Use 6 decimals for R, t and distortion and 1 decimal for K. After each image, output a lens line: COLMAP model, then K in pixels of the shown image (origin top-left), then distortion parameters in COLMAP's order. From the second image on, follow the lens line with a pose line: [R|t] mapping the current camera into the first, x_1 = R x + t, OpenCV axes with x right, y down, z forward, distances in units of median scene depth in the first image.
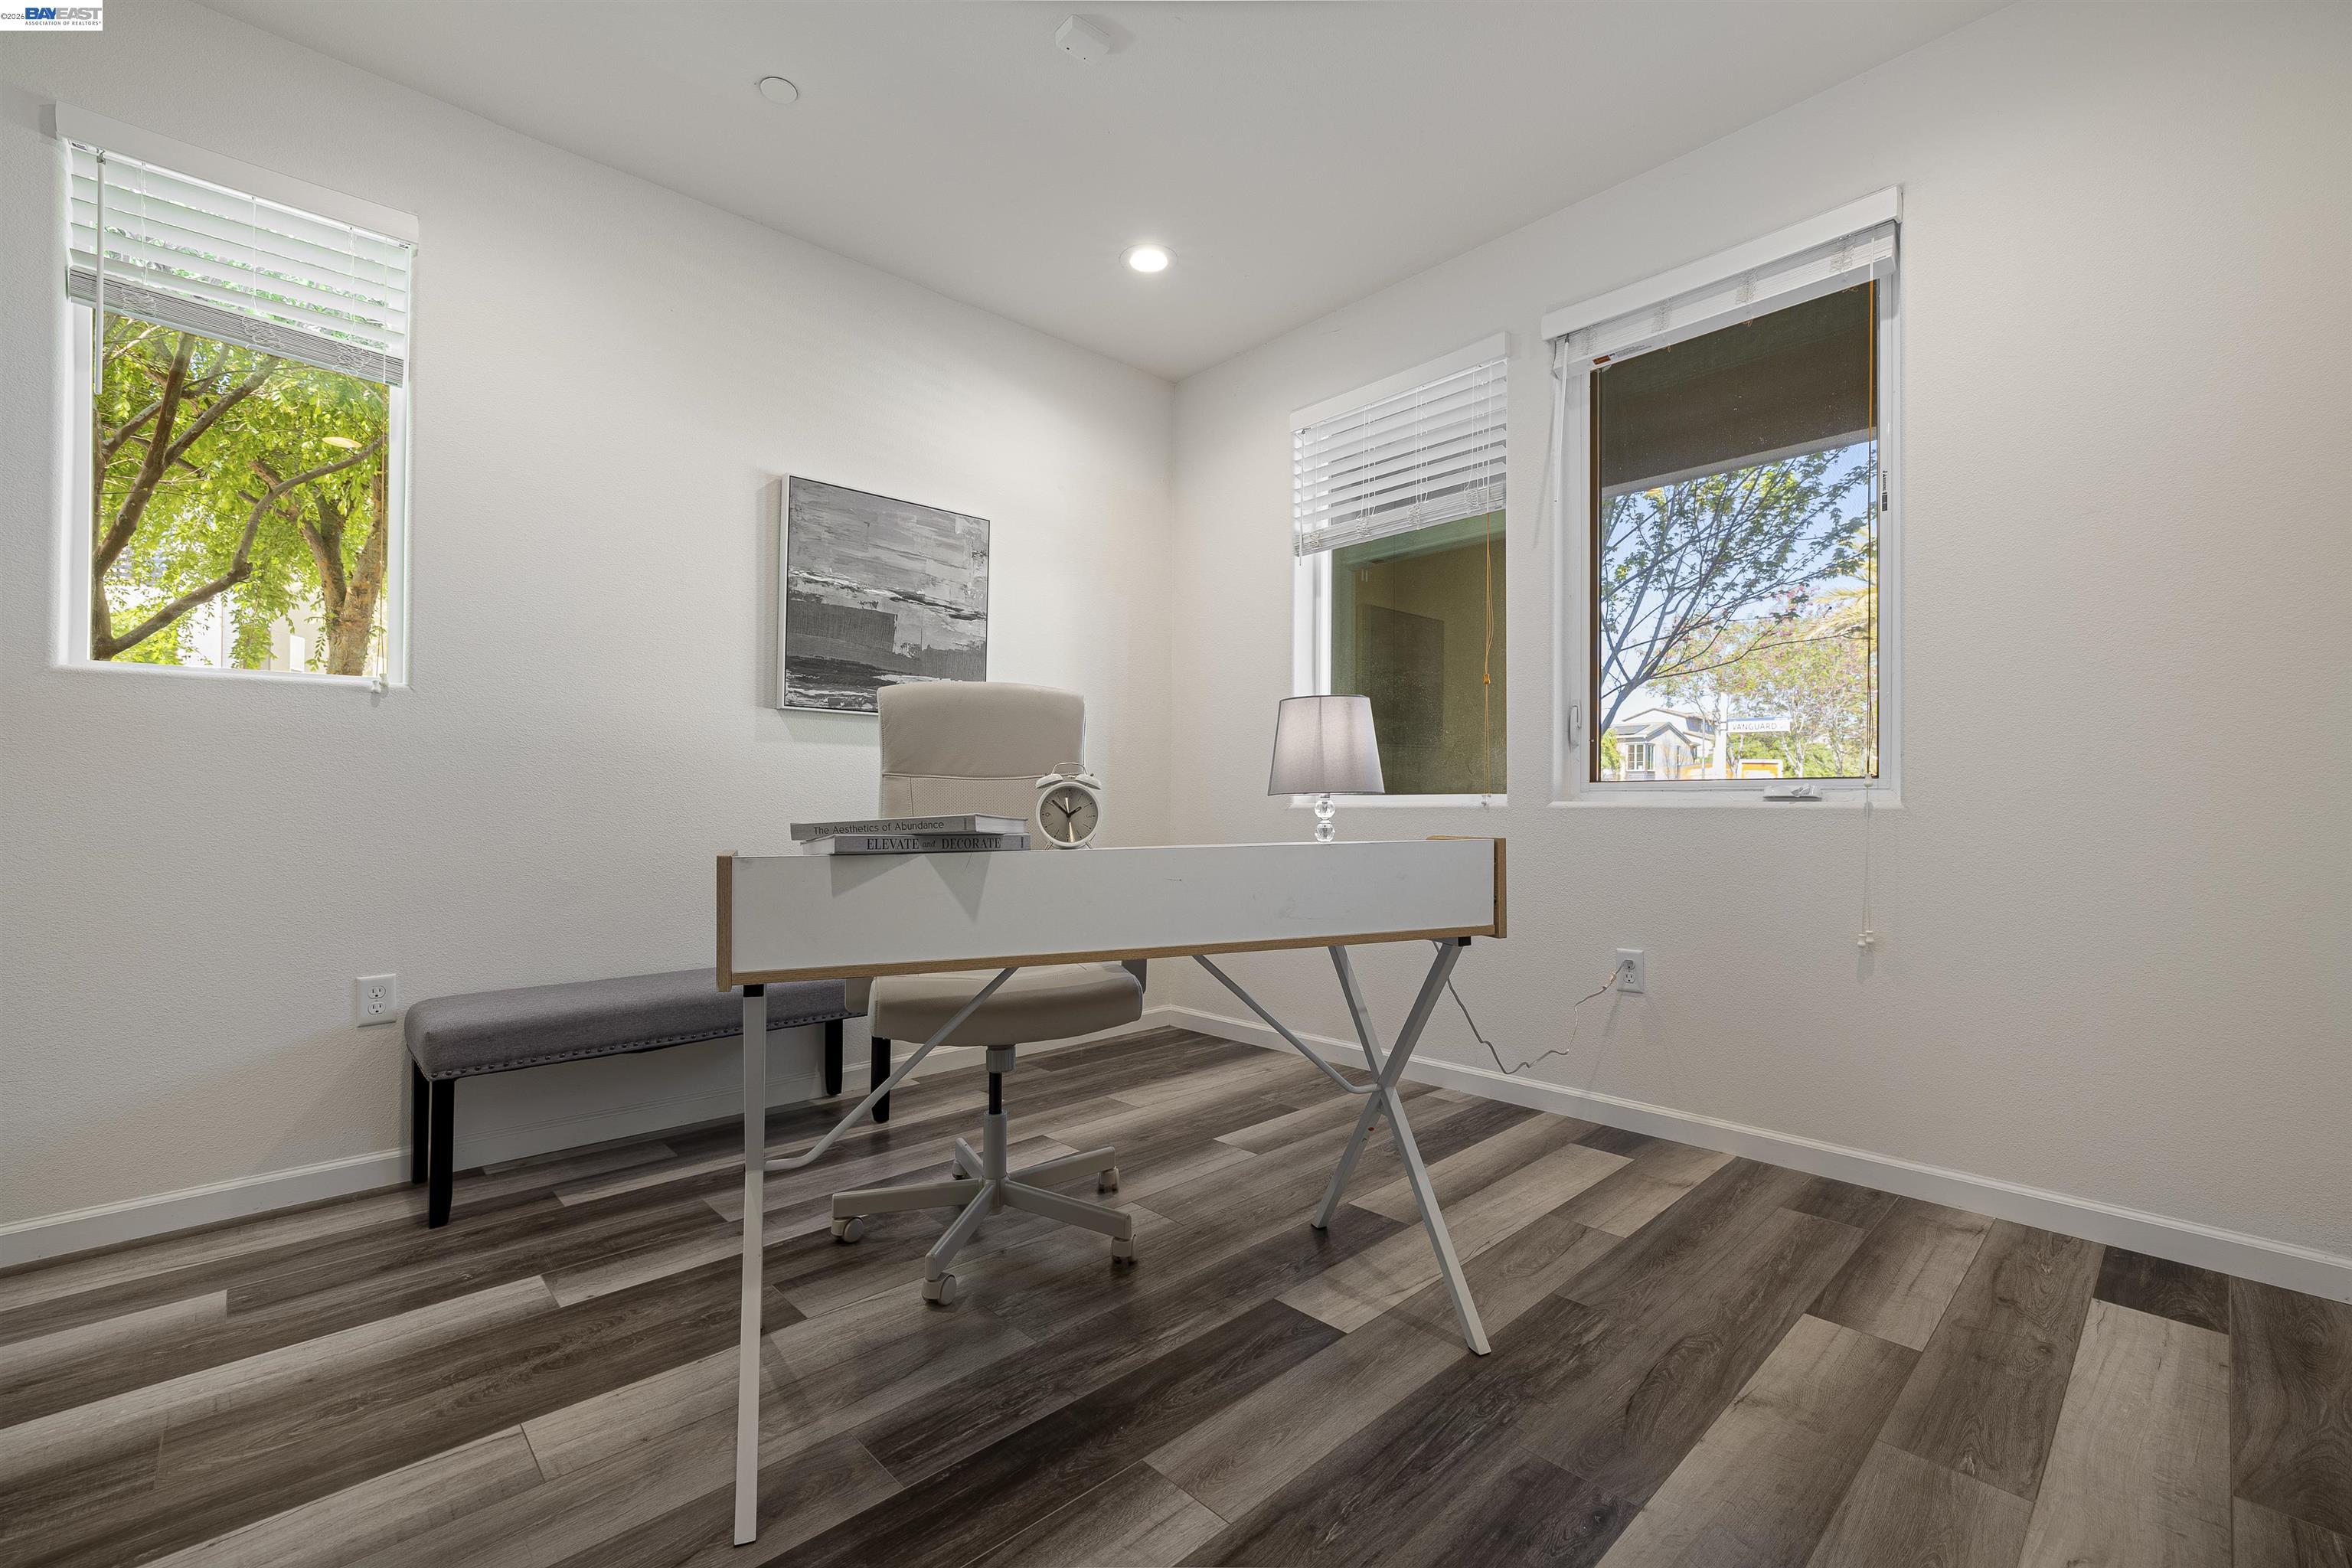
lens RADIAL K [[1005.4, 0, 1176.9], [0, 1005.4, 792.8], [0, 0, 1]] dist [-0.012094, 0.003861]
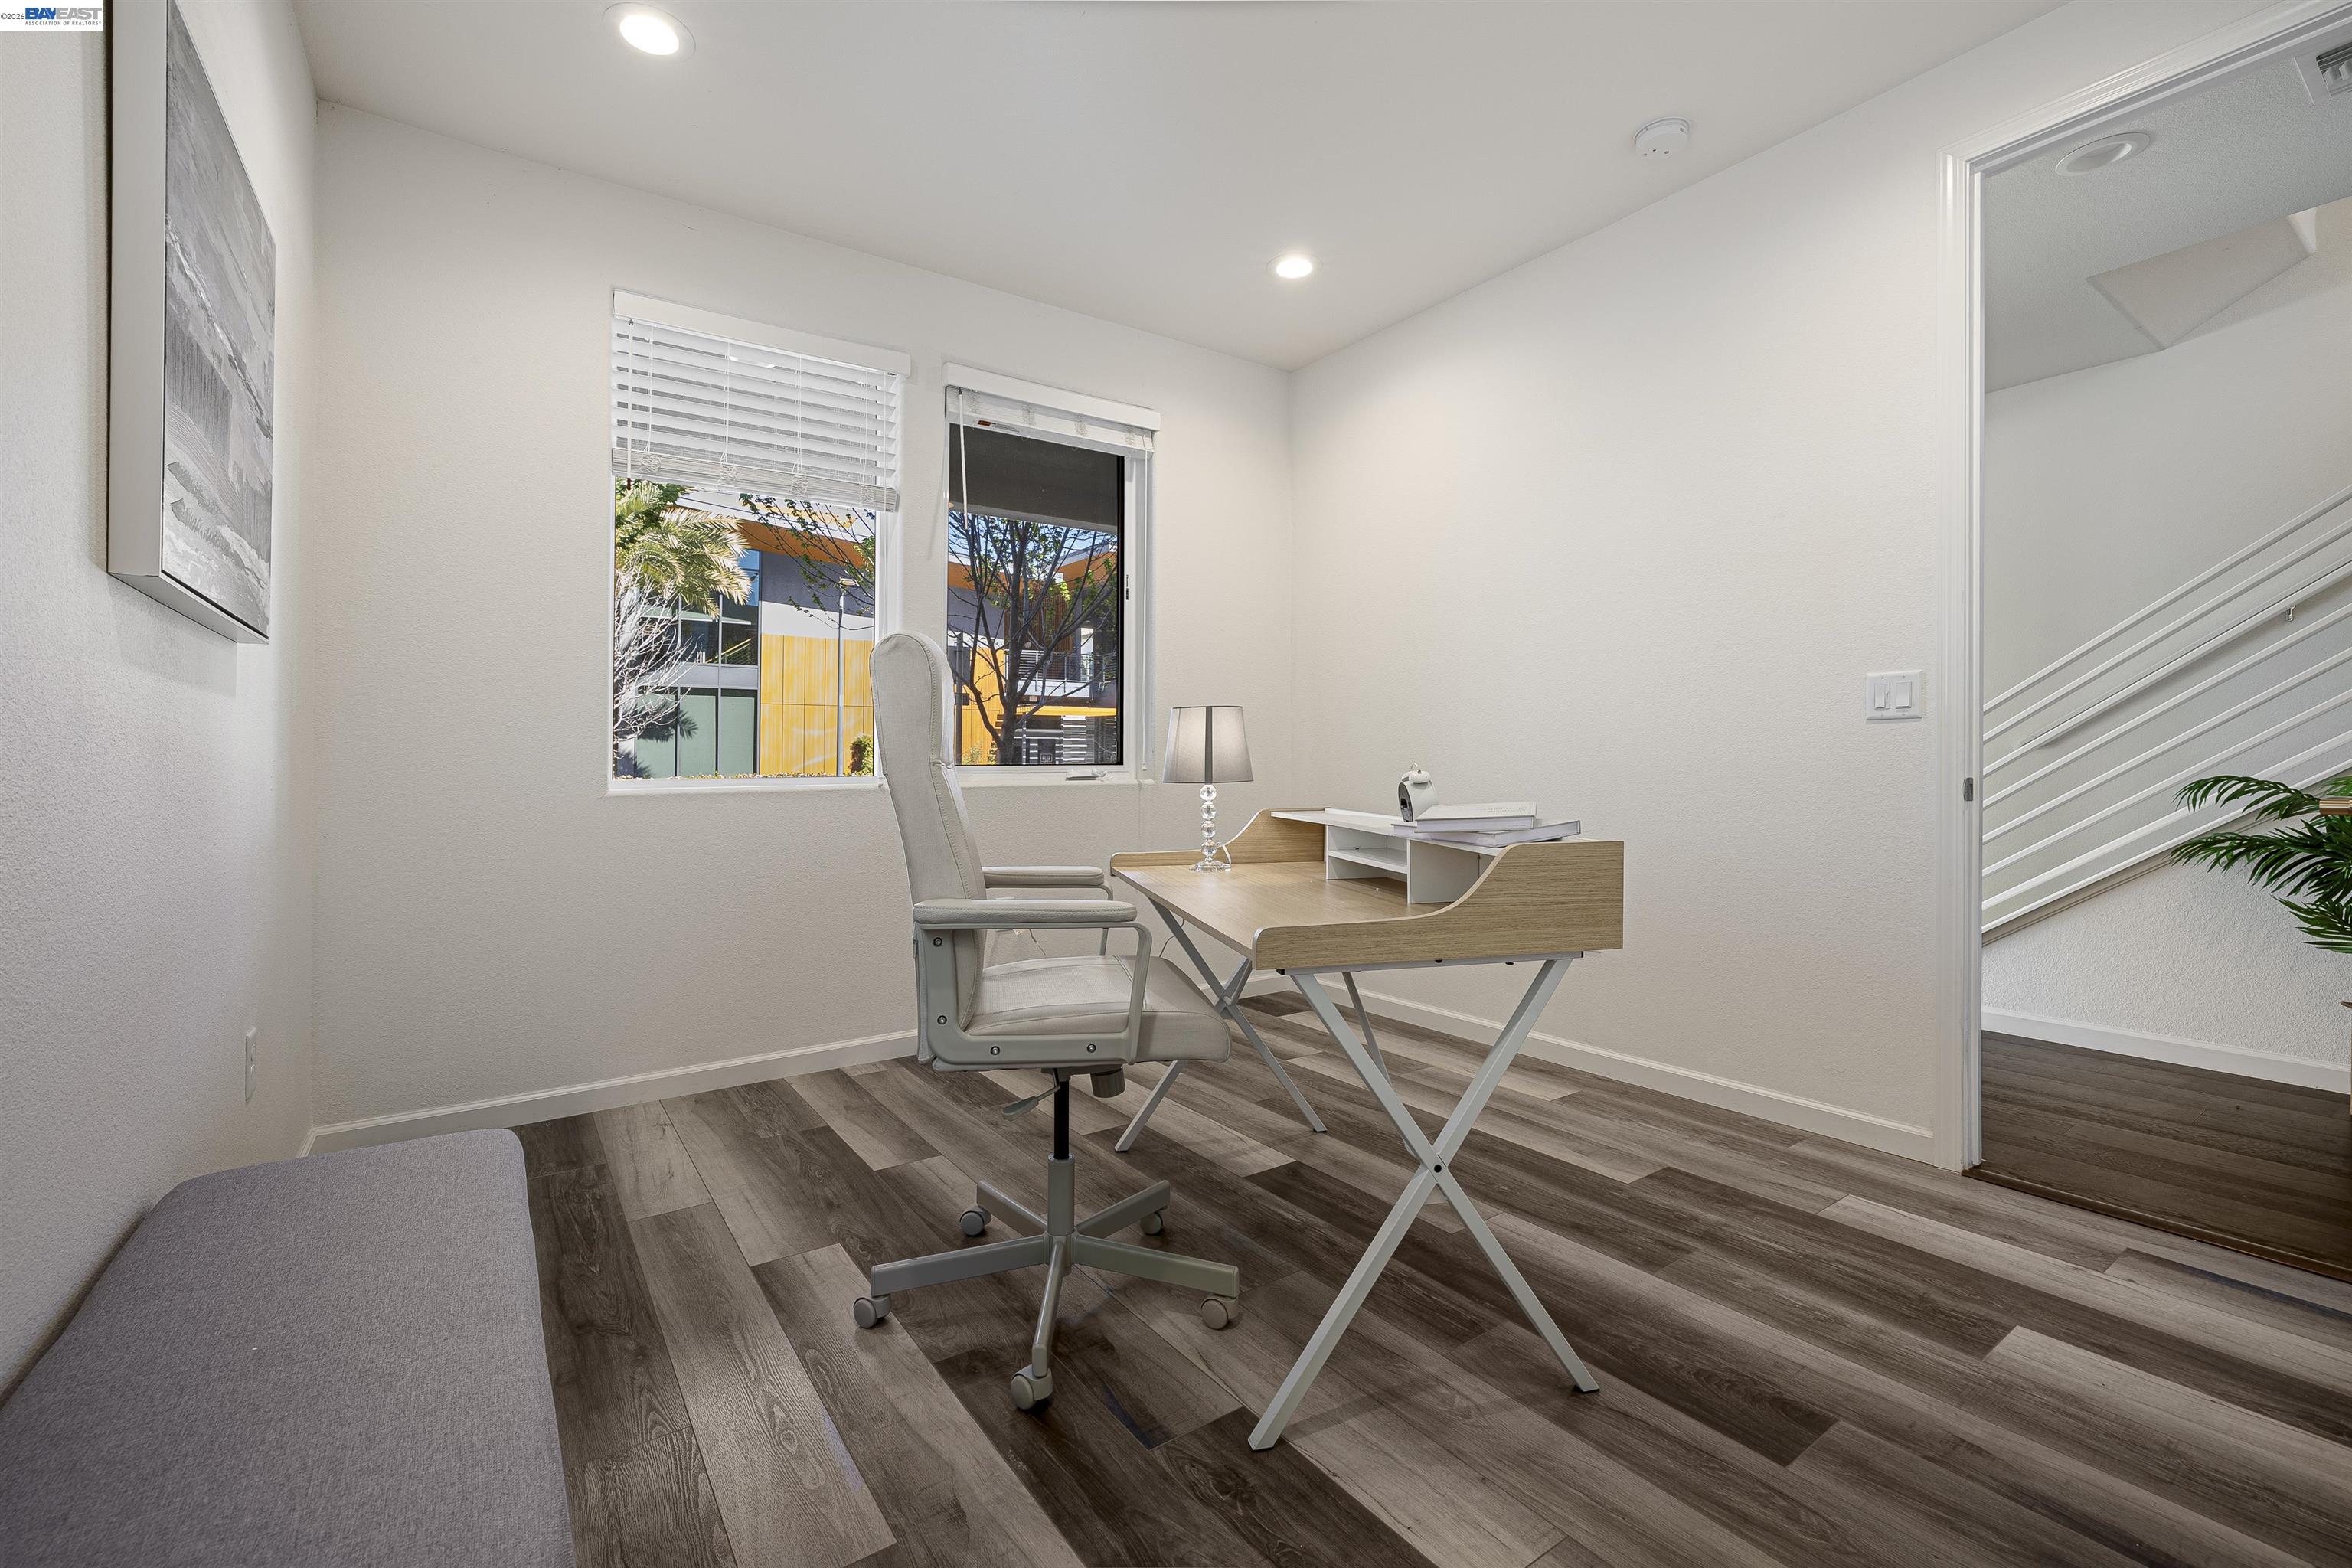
lens RADIAL K [[1005.4, 0, 1168.6], [0, 1005.4, 781.3], [0, 0, 1]] dist [-0.012094, 0.003861]
pose [[0.138863, -0.012560, 0.990232, -0.745568], [-0.003477, 0.999907, 0.013171, -0.009552], [-0.990306, -0.005272, 0.138806, 0.583191]]
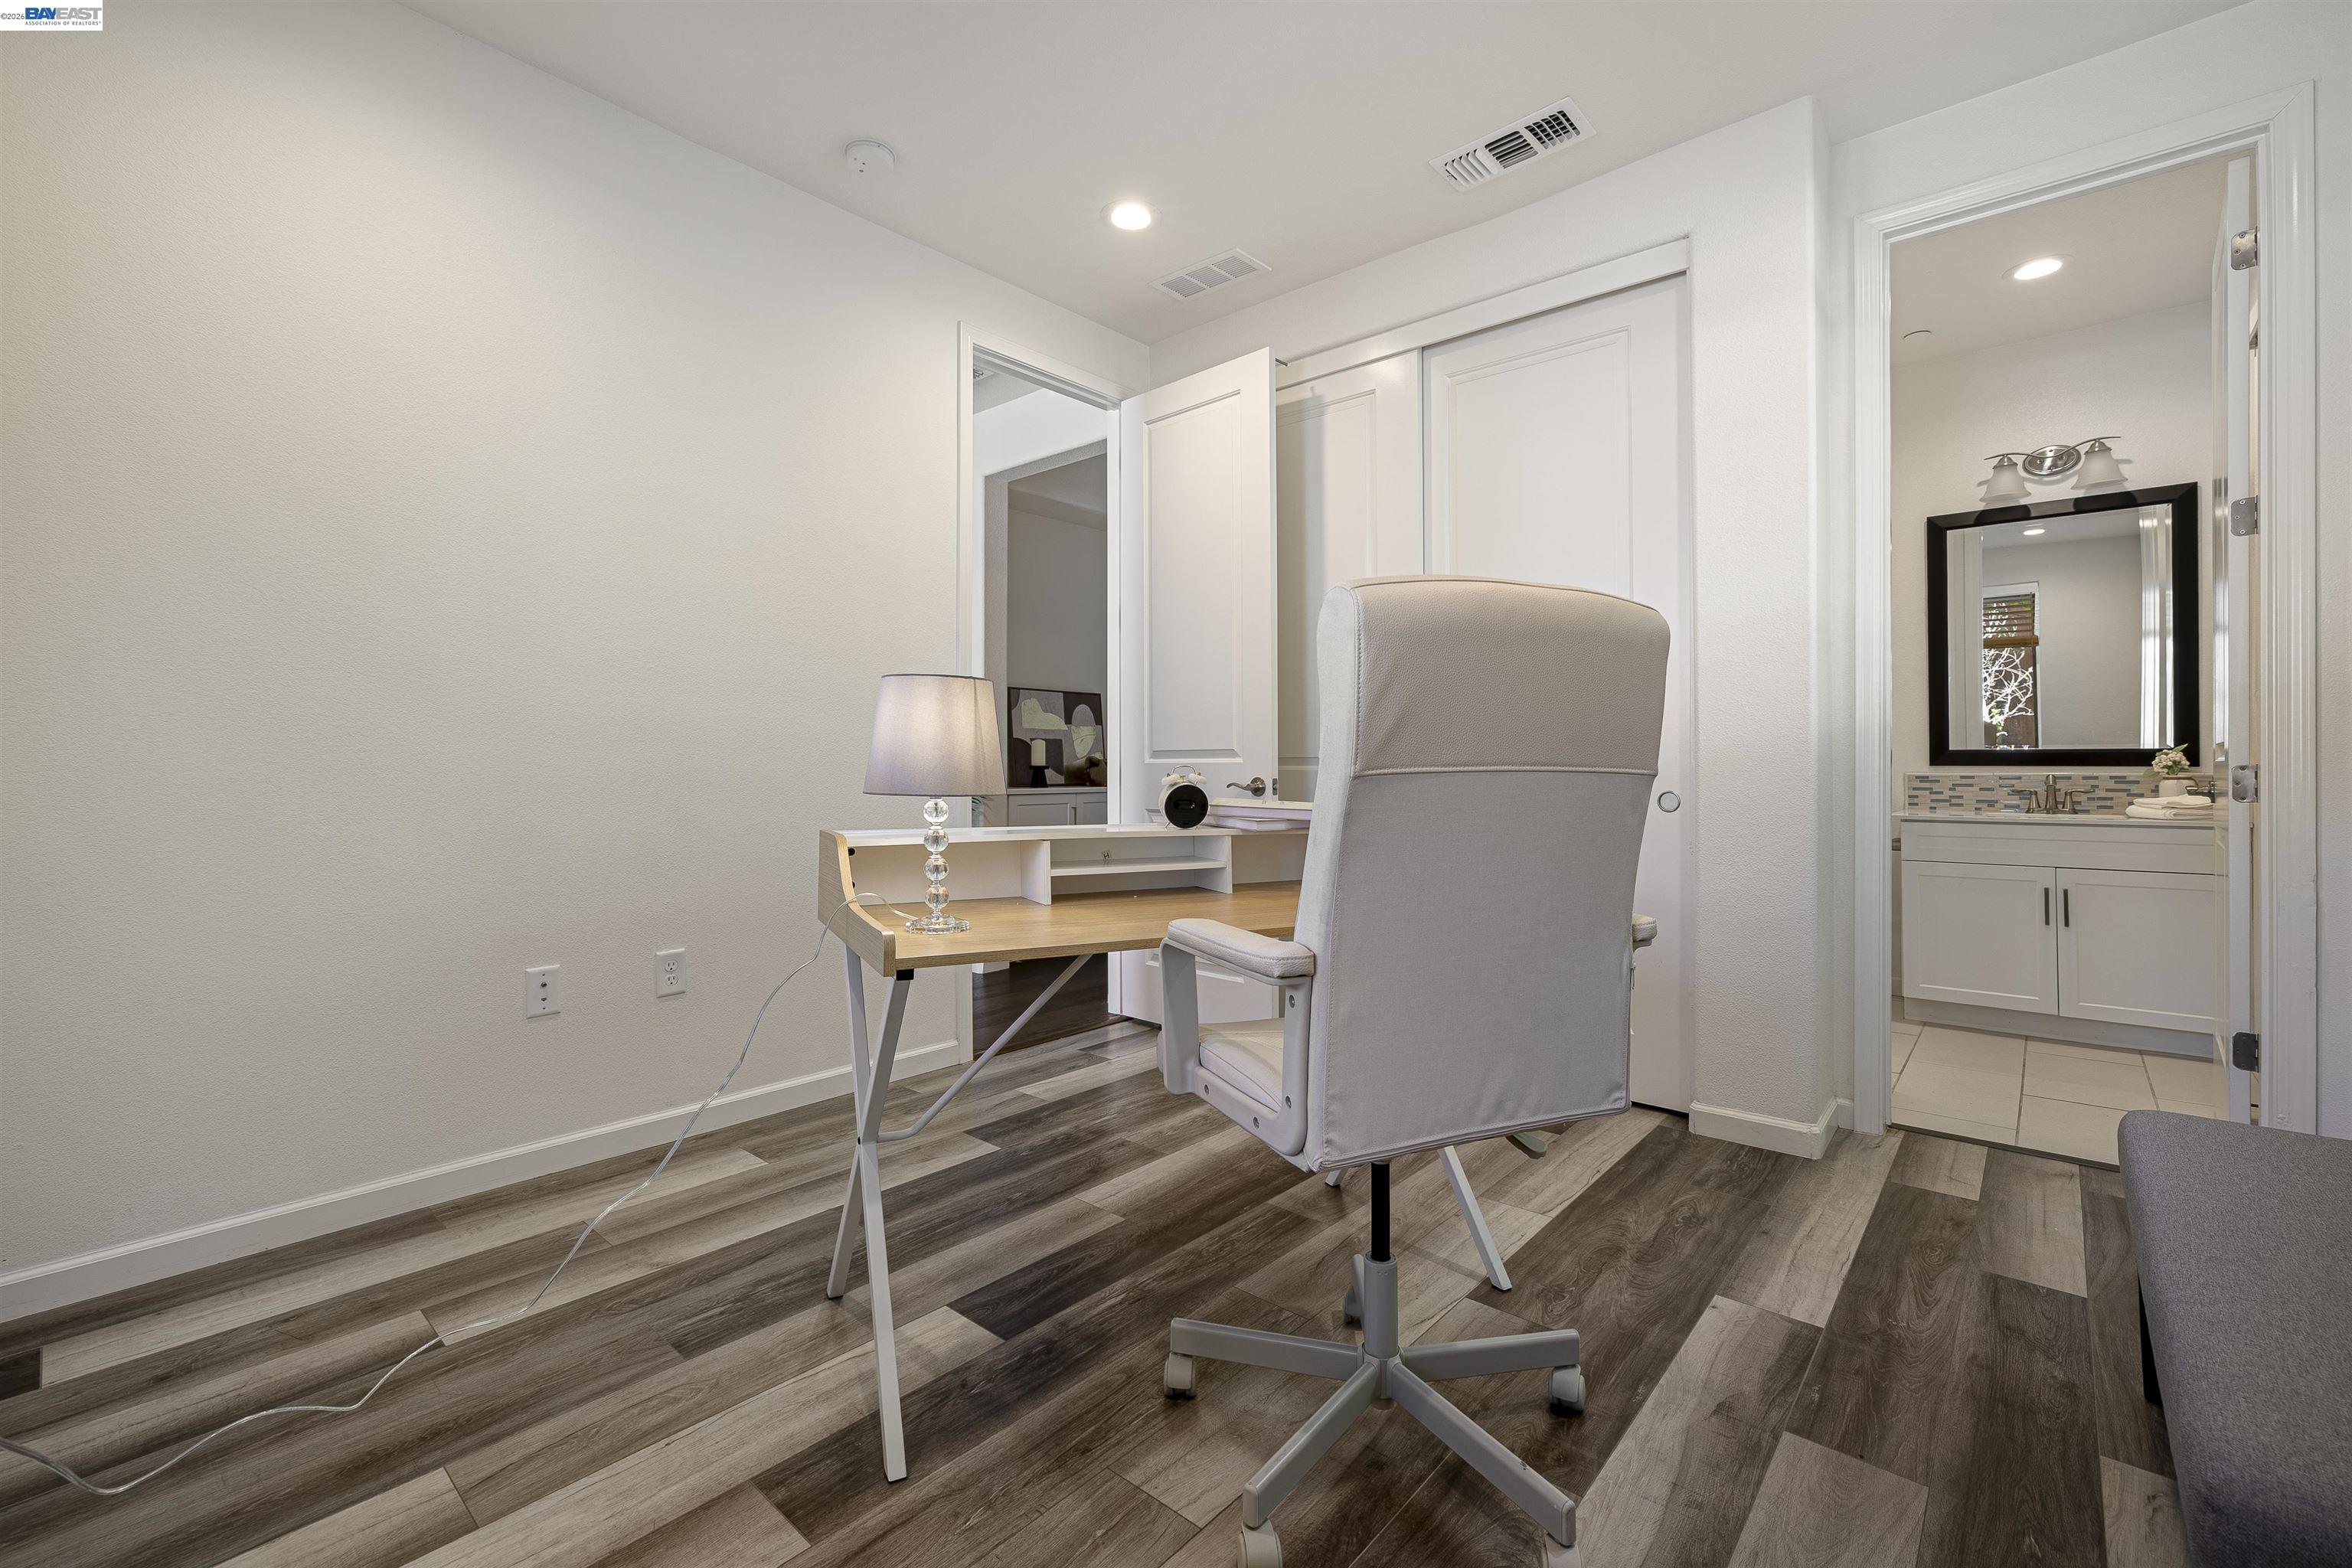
lens RADIAL K [[1005.4, 0, 1193.7], [0, 1005.4, 765.6], [0, 0, 1]] dist [-0.012094, 0.003861]
pose [[-0.993424, 0.003431, -0.114440, 0.017708], [0.004557, 0.999944, -0.009578, -0.009629], [0.114401, -0.010037, -0.993384, 1.232119]]
